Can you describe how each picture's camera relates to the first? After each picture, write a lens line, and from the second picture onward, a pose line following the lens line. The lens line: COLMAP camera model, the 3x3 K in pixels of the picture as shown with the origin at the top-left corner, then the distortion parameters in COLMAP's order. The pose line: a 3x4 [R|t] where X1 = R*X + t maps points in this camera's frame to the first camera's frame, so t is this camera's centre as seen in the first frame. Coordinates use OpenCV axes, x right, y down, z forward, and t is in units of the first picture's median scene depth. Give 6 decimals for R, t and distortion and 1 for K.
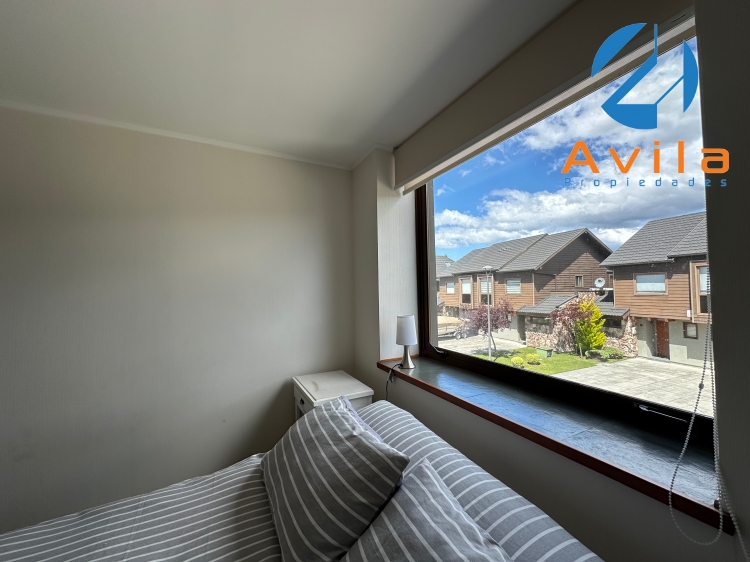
lens RADIAL K [[299.4, 0, 379.1], [0, 299.4, 278.1], [0, 0, 1]] dist [-0.004321, 0.000875]
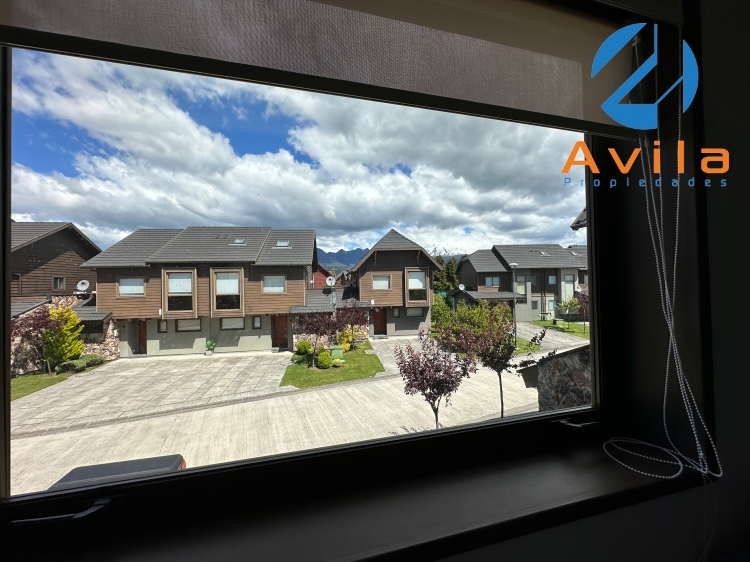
lens RADIAL K [[299.4, 0, 378.2], [0, 299.4, 282.5], [0, 0, 1]] dist [-0.004321, 0.000875]
pose [[0.223531, 0.014531, 0.974588, 0.066080], [-0.021307, 0.999723, -0.010018, -0.003676], [-0.974464, -0.018527, 0.223779, -0.084712]]
